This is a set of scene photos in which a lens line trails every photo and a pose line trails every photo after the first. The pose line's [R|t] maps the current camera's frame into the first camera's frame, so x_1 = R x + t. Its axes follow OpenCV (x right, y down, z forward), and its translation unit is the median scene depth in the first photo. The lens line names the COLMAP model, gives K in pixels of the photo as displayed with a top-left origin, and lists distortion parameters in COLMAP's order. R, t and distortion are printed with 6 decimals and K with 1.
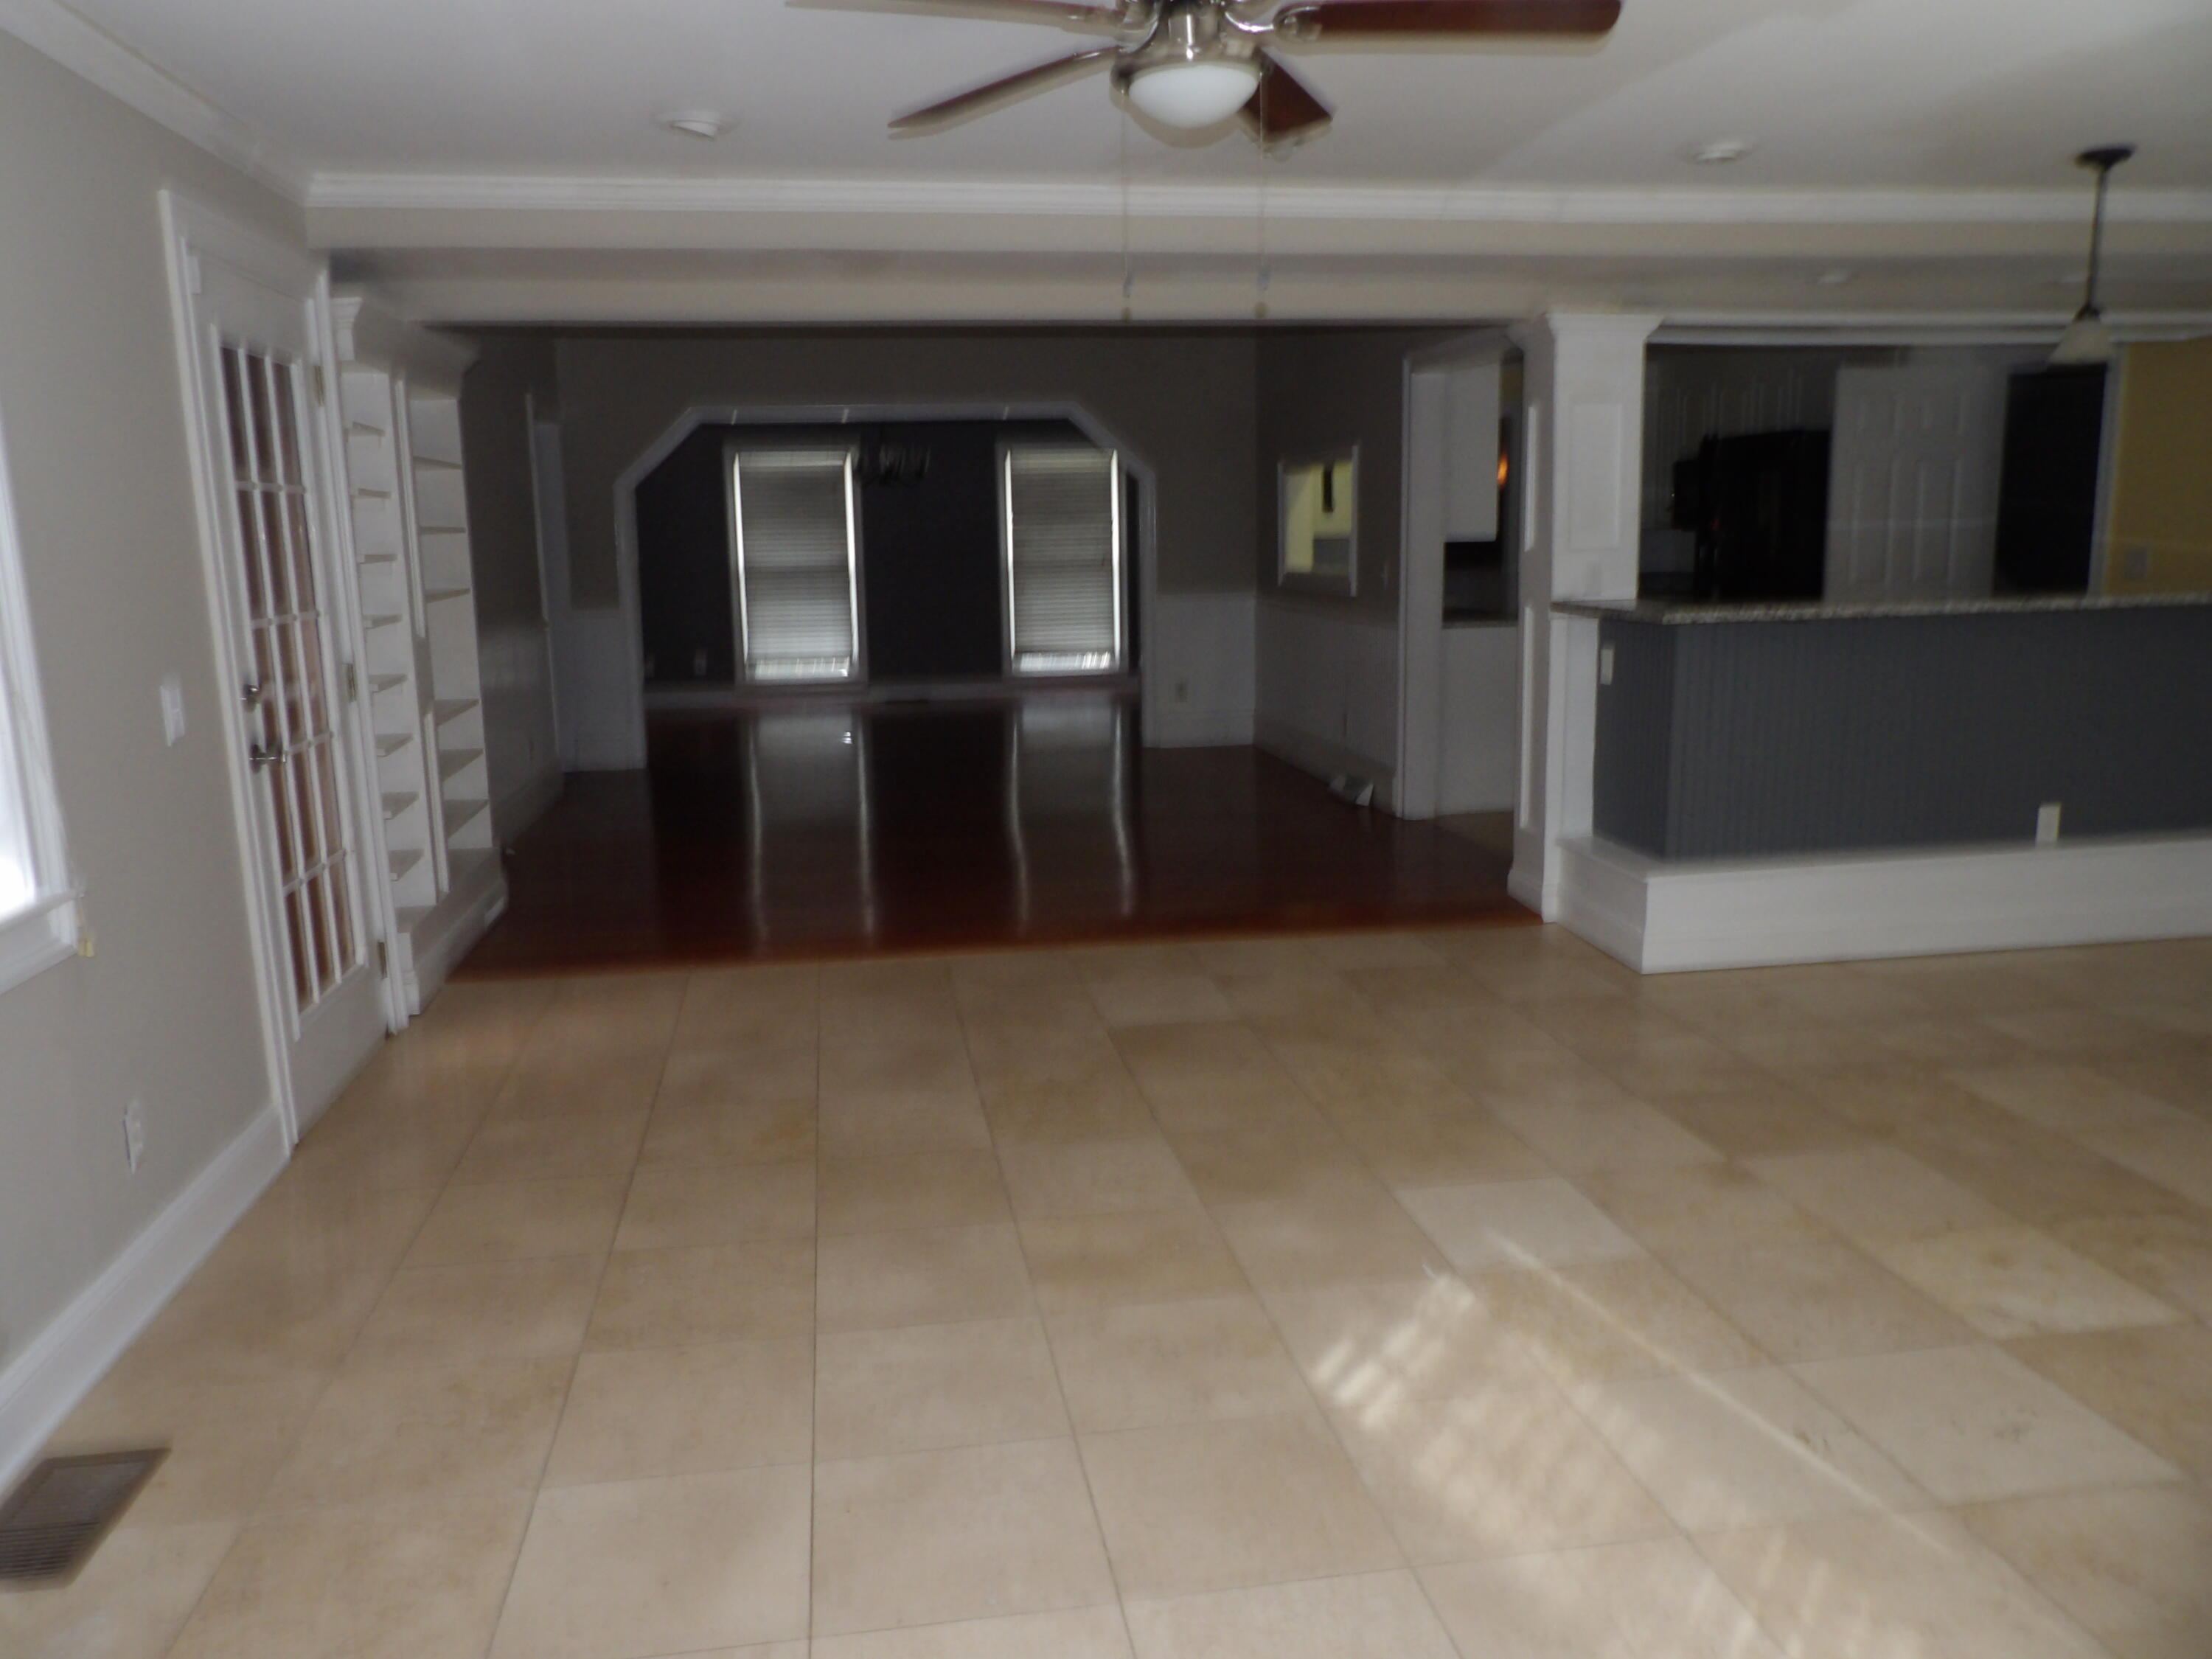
lens RADIAL K [[1517.0, 0, 1106.0], [0, 1517.0, 829.5], [0, 0, 1]] dist [-0.053475, -0.002424]
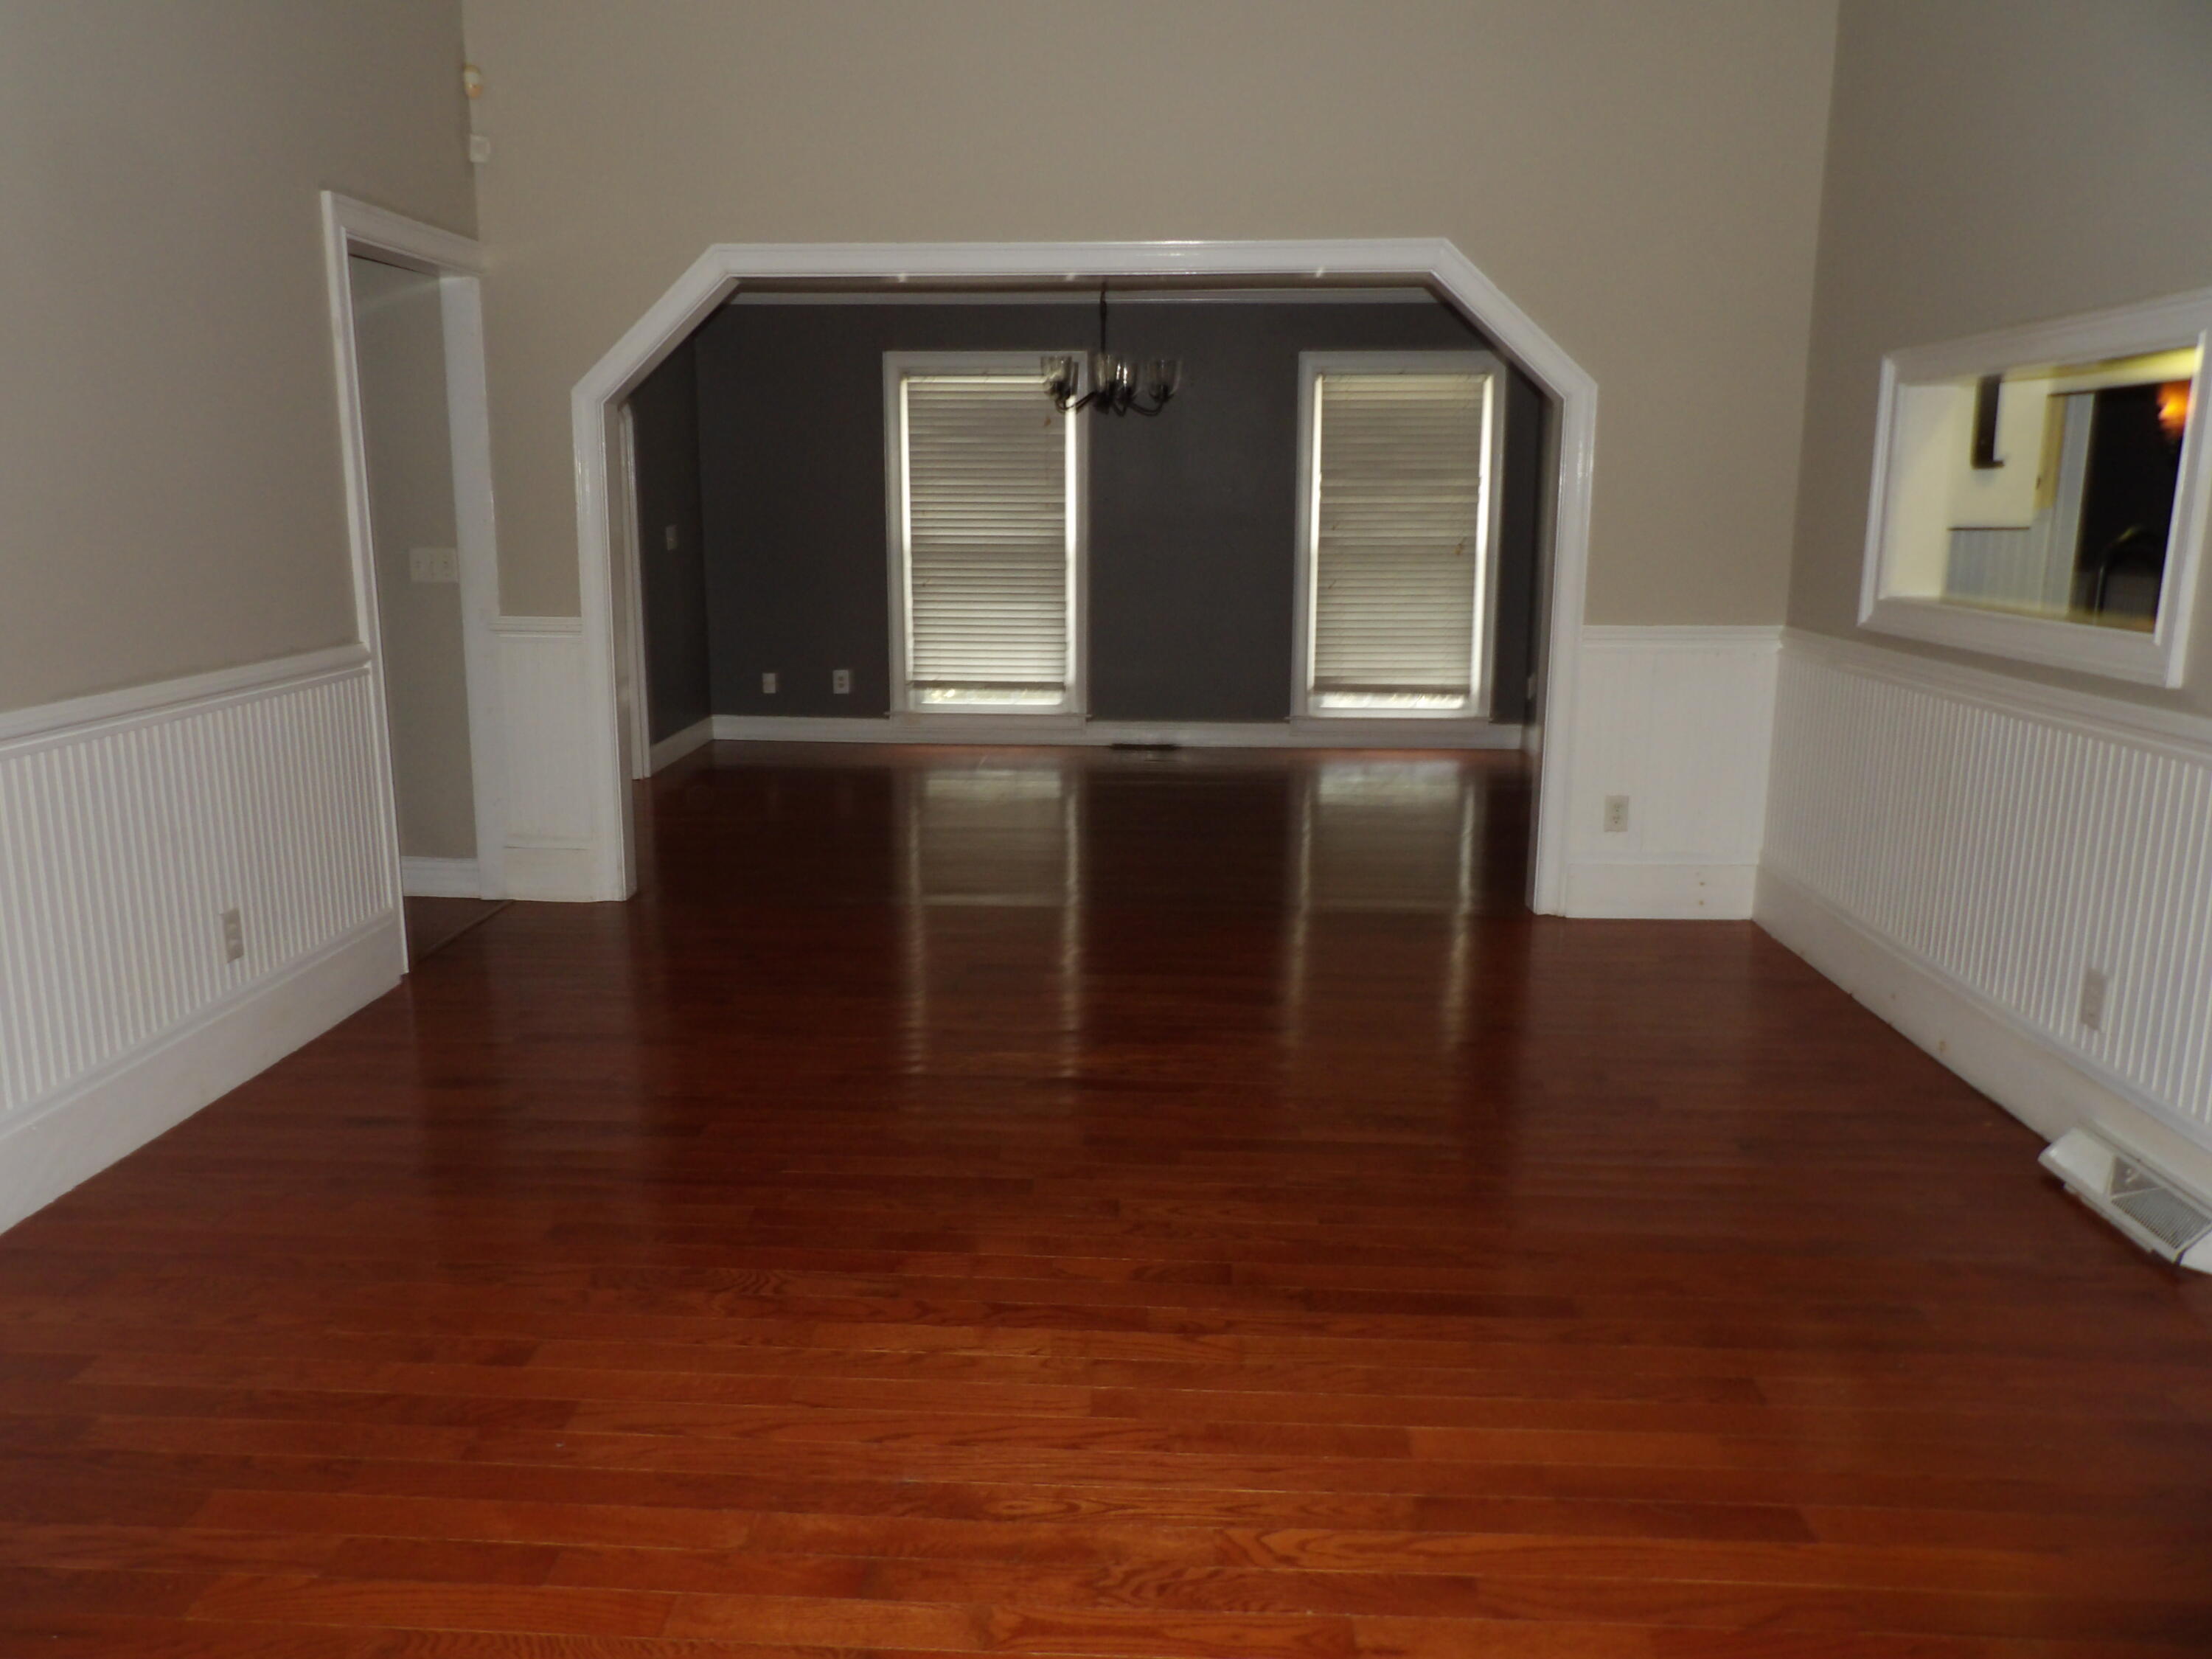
lens RADIAL K [[1517.0, 0, 1106.0], [0, 1517.0, 829.5], [0, 0, 1]] dist [-0.053475, -0.002424]
pose [[0.978409, 0.061186, -0.197413, -0.015219], [-0.056437, 0.997967, 0.029601, -0.070782], [0.198823, -0.017820, 0.979873, 0.354849]]
